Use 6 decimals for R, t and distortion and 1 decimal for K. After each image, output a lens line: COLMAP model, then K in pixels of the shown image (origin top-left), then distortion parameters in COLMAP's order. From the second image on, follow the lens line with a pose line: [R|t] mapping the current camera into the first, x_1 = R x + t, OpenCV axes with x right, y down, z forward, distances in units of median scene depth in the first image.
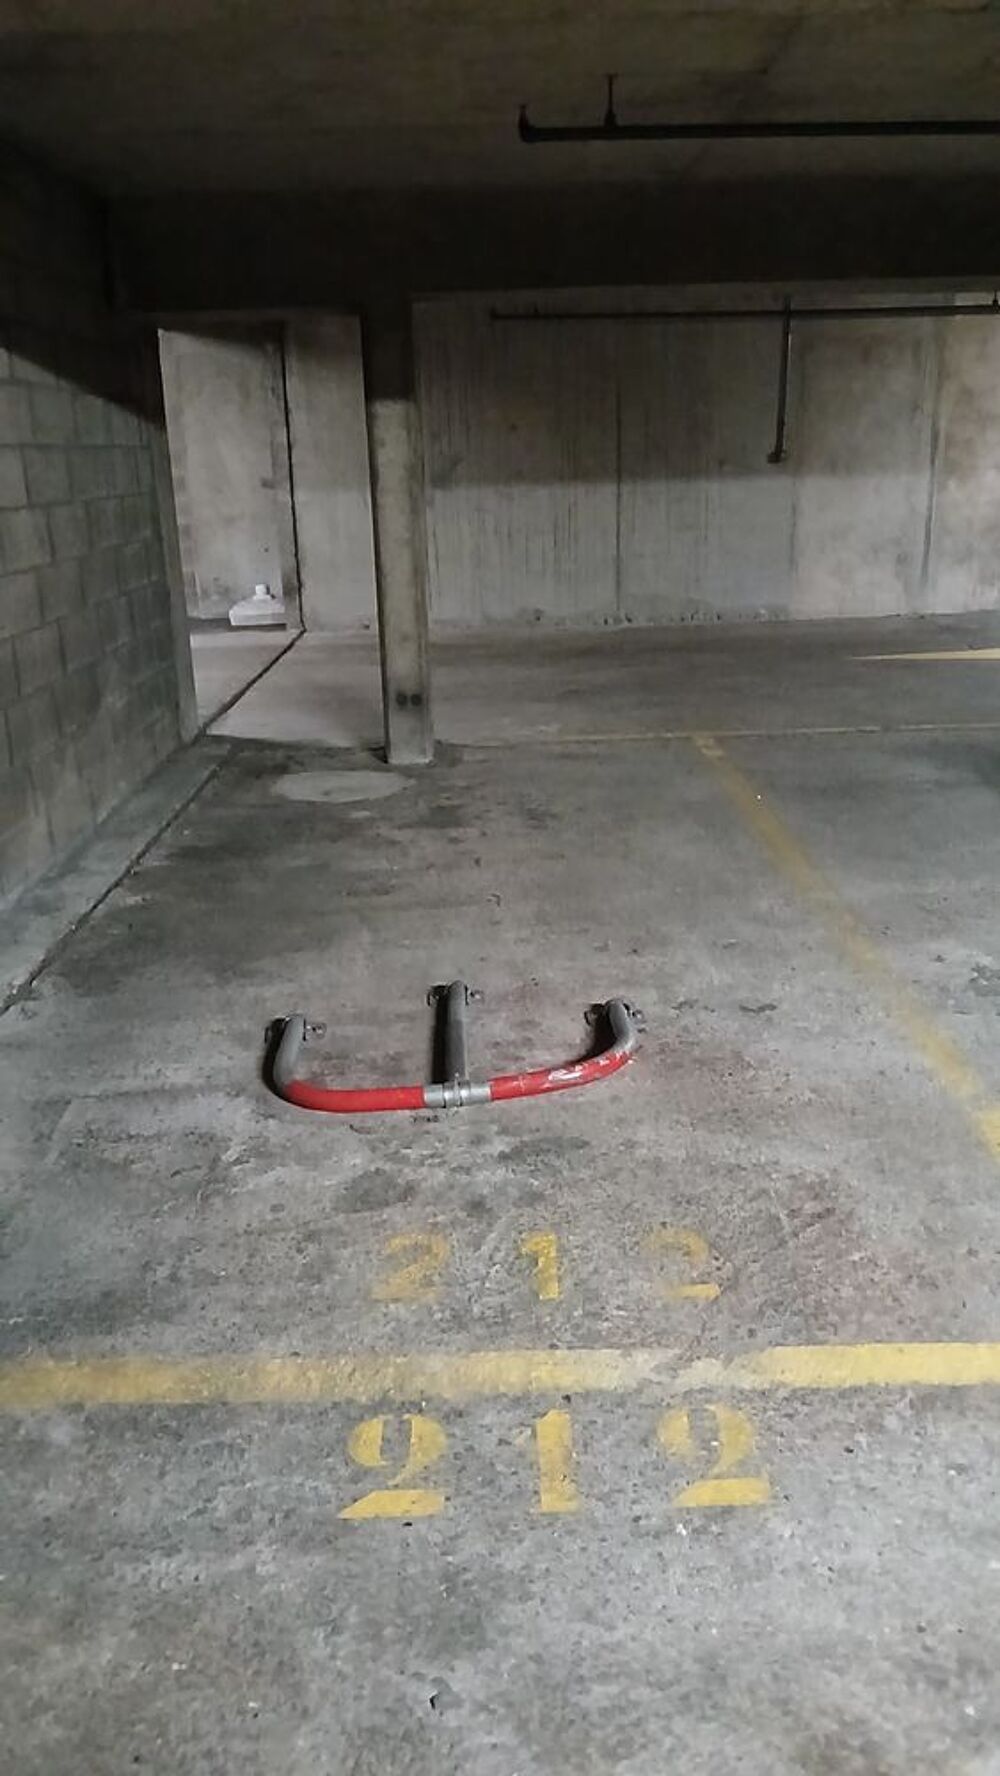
lens RADIAL K [[1364.8, 0, 505.8], [0, 1364.8, 902.2], [0, 0, 1]] dist [0.102732, -0.233045]
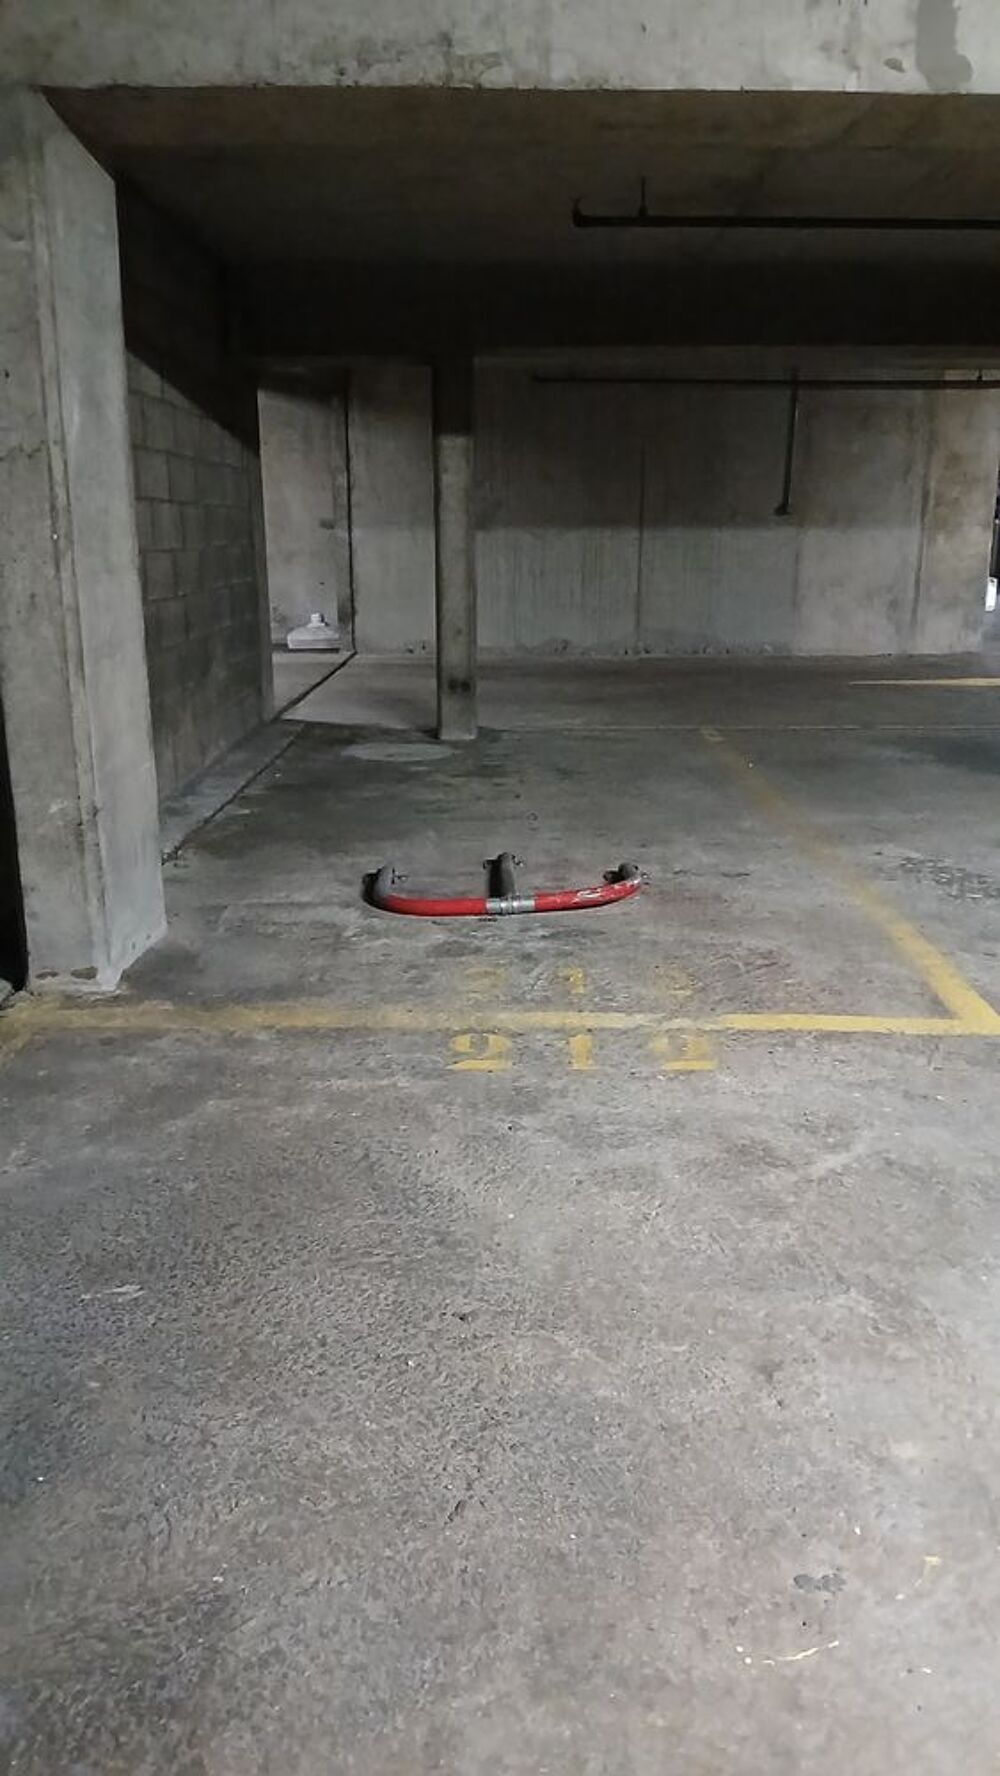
lens RADIAL K [[1360.0, 0, 501.2], [0, 1360.0, 903.1], [0, 0, 1]] dist [0.153281, -0.375841]
pose [[0.999388, 0.032613, -0.012632, -0.021408], [-0.033208, 0.998190, -0.050144, 0.162091], [0.010974, 0.050532, 0.998662, -0.285199]]
